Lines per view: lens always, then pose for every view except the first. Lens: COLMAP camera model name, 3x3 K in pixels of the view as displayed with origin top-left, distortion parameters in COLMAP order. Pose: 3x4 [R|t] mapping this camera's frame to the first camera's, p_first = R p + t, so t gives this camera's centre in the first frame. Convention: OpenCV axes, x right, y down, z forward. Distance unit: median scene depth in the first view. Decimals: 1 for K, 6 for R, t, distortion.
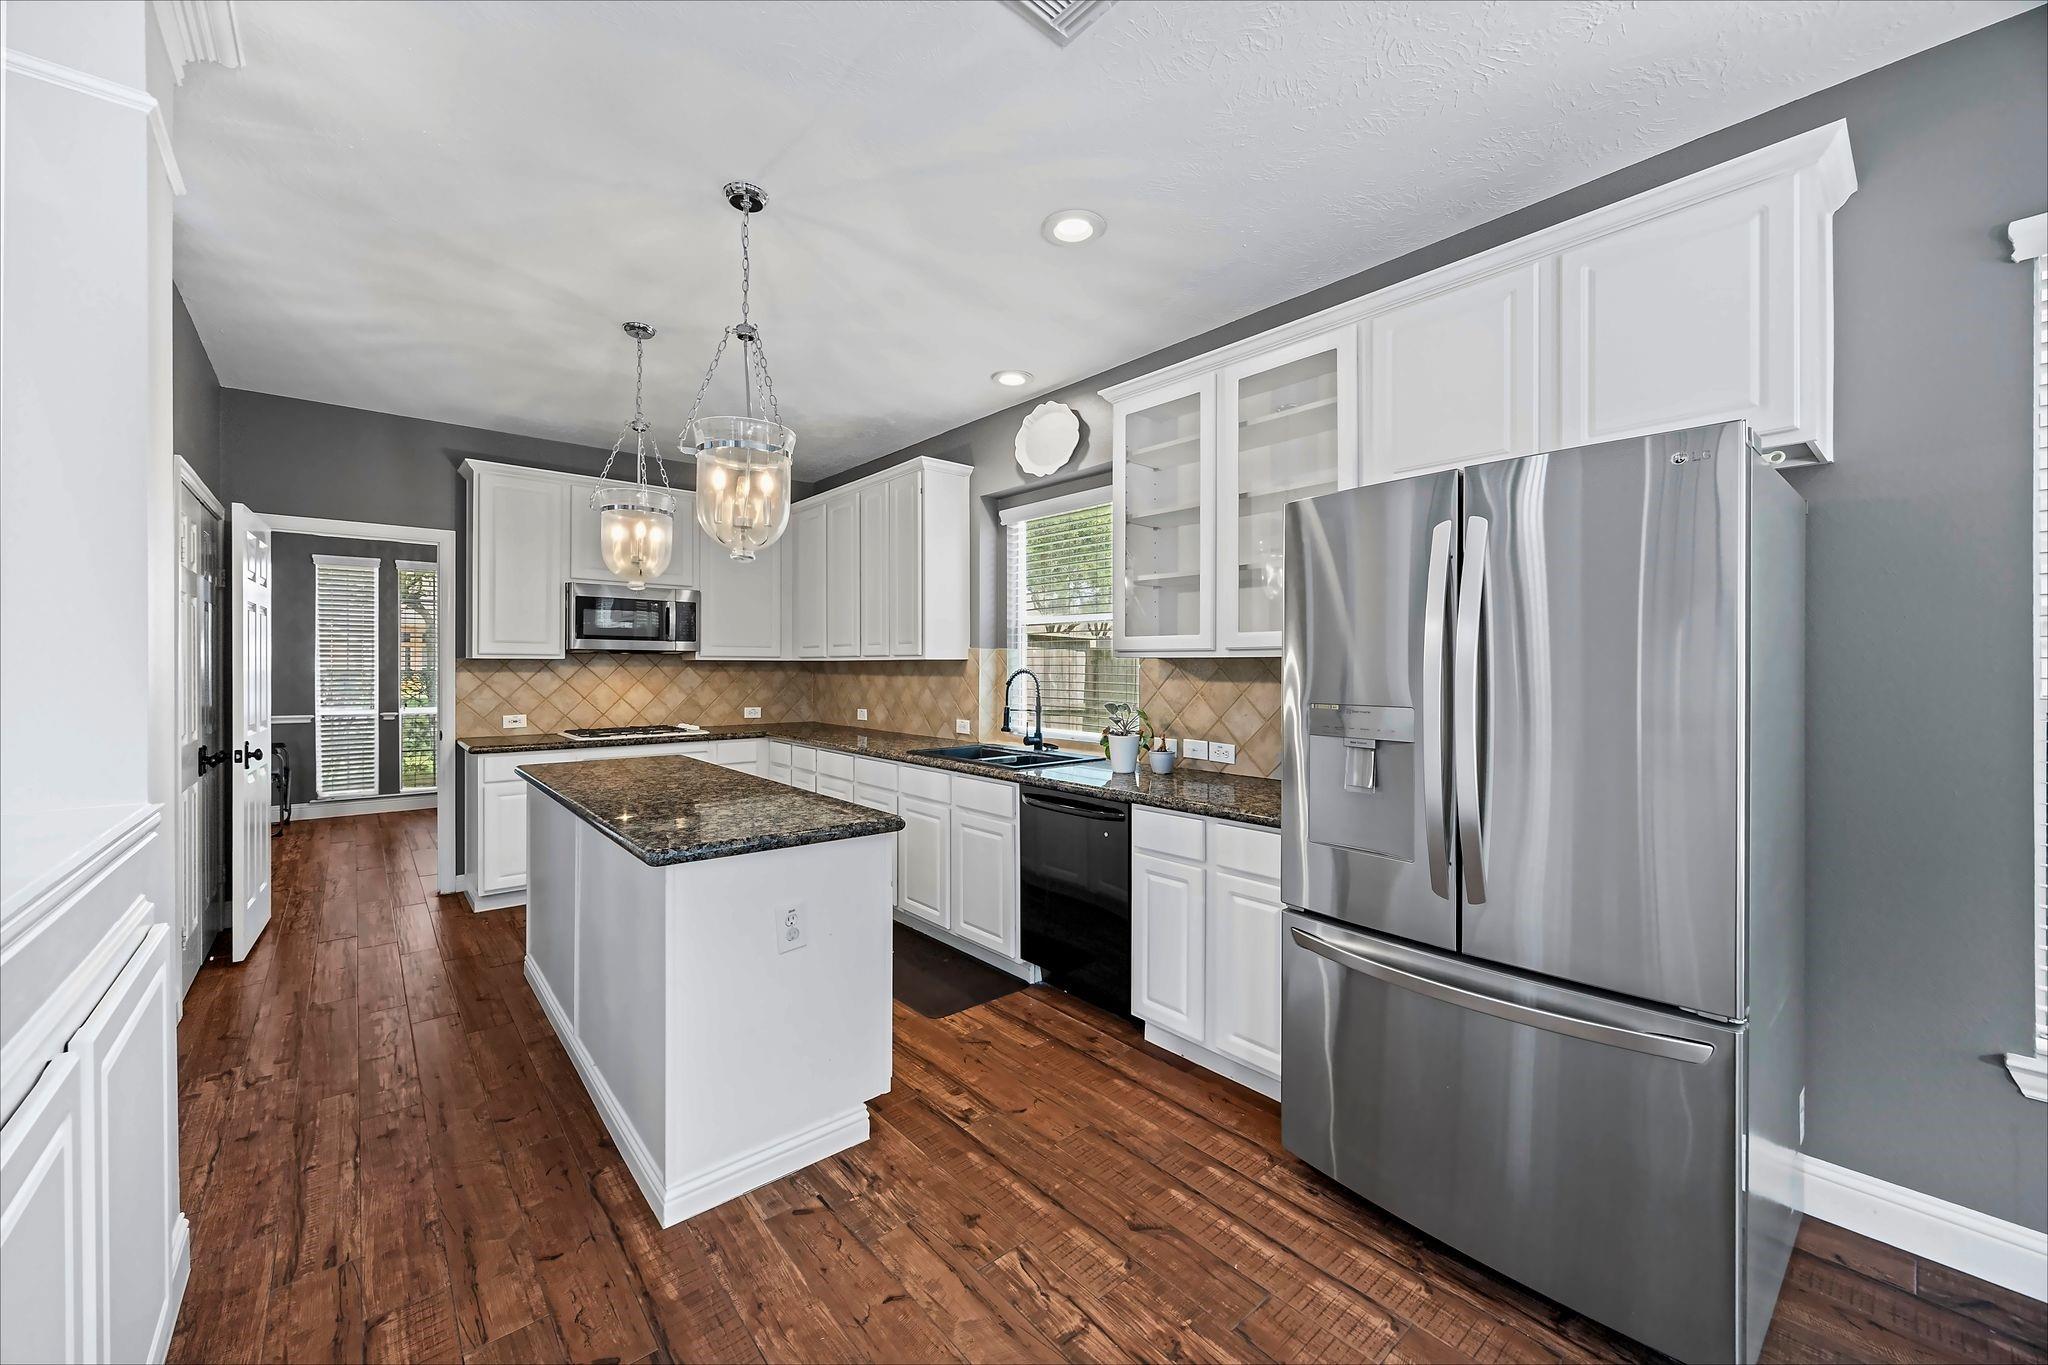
lens RADIAL K [[789.6, 0, 1009.0], [0, 789.6, 664.5], [0, 0, 1]] dist [0.000125, 0.000062]
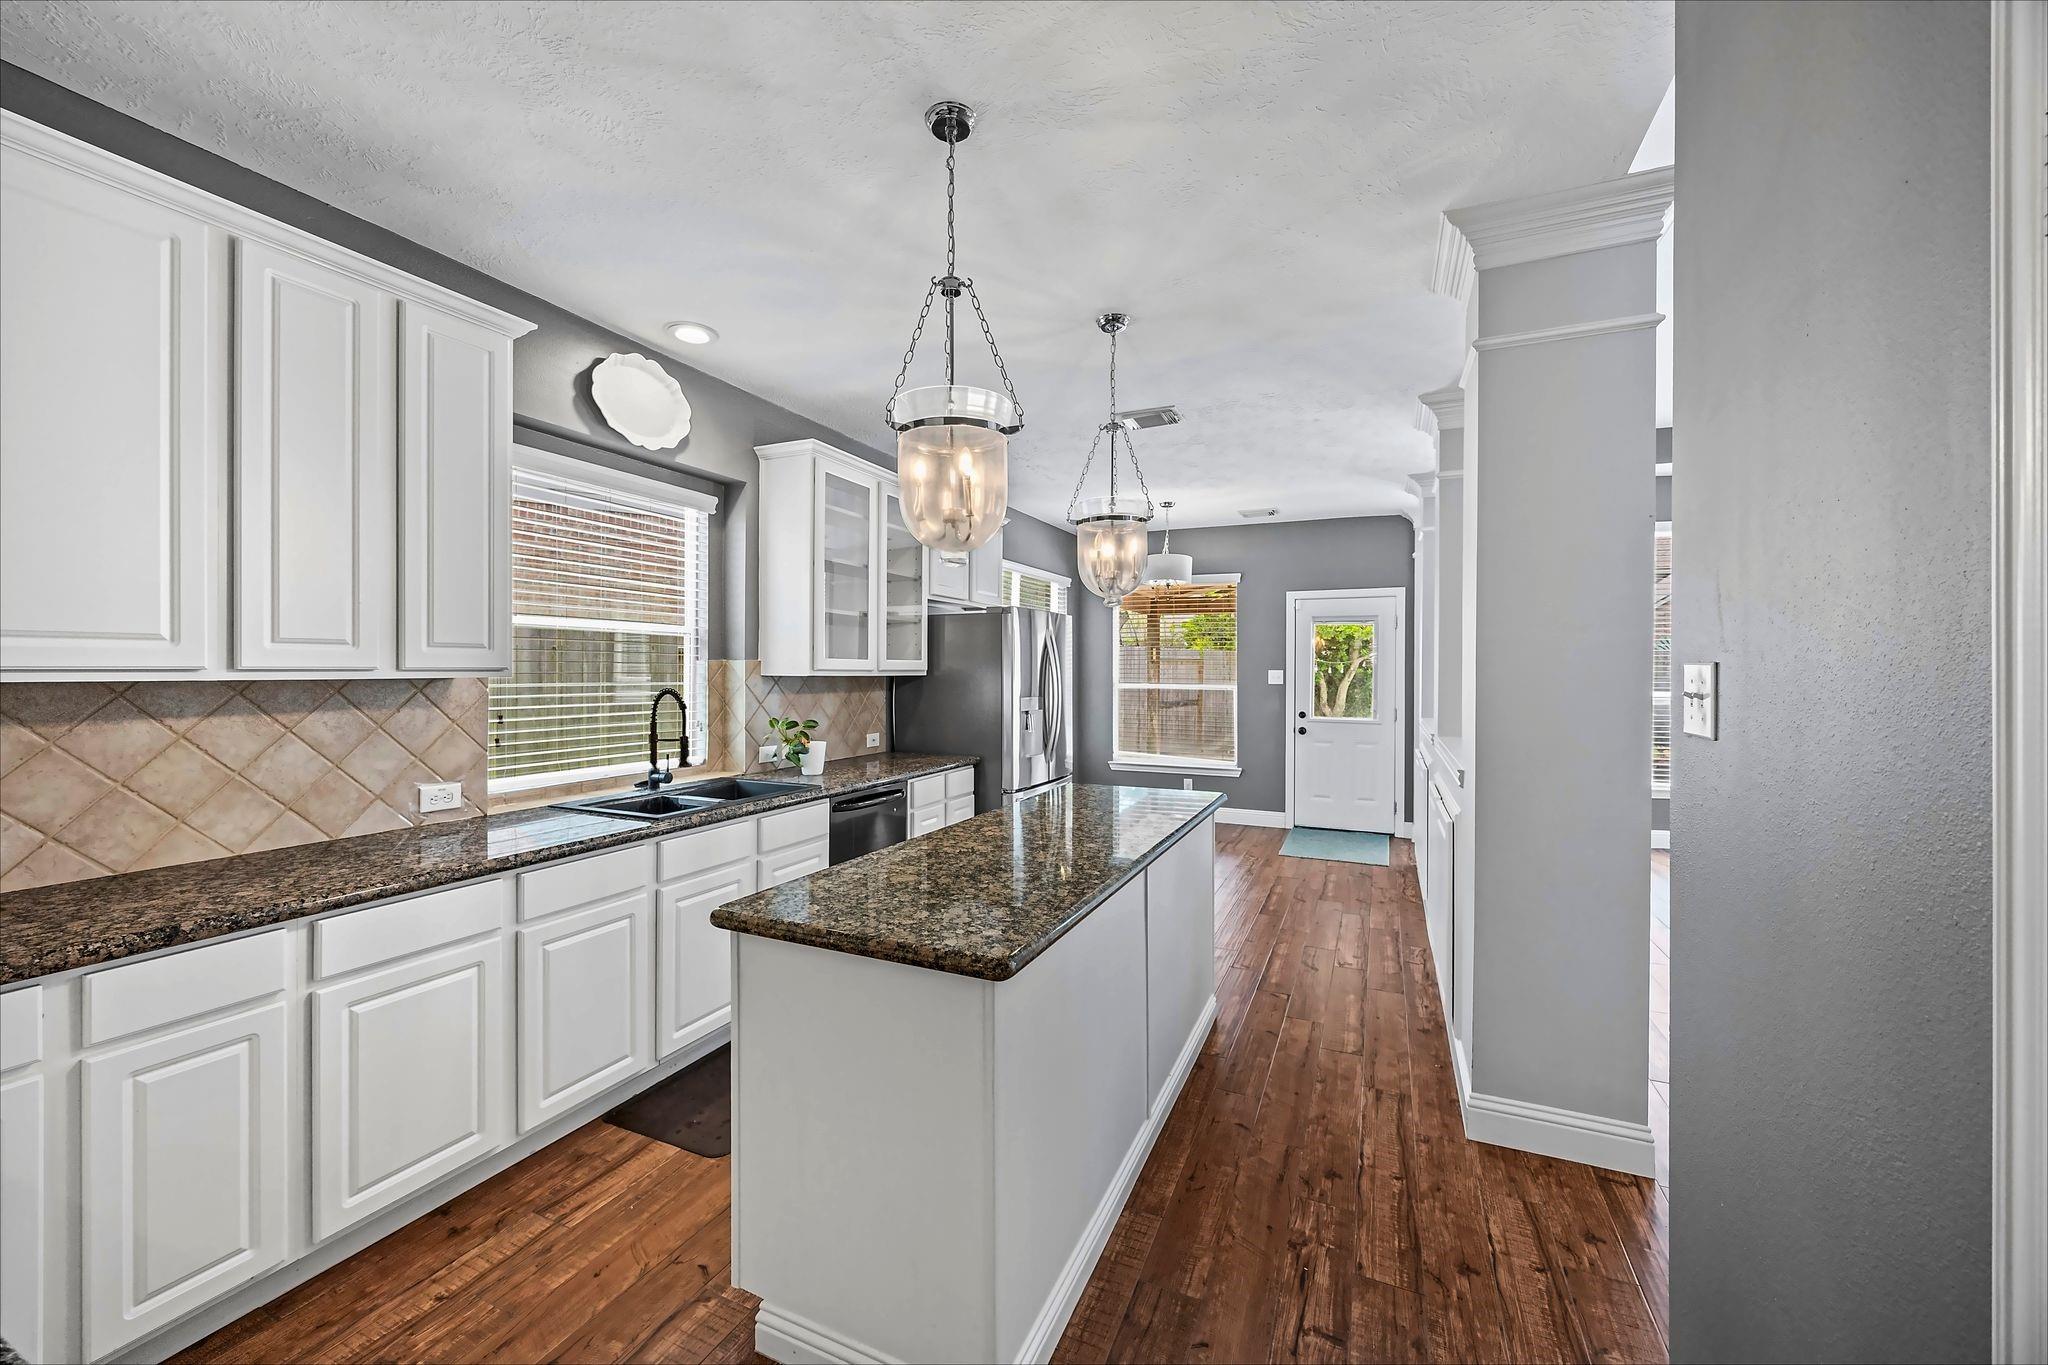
lens RADIAL K [[789.6, 0, 1014.1], [0, 789.6, 679.2], [0, 0, 1]] dist [0.000125, 0.000062]
pose [[-0.428303, -0.015282, 0.903506, -1.270055], [-0.006961, 0.999883, 0.013612, -0.026654], [-0.903609, -0.000459, -0.428359, 1.512577]]
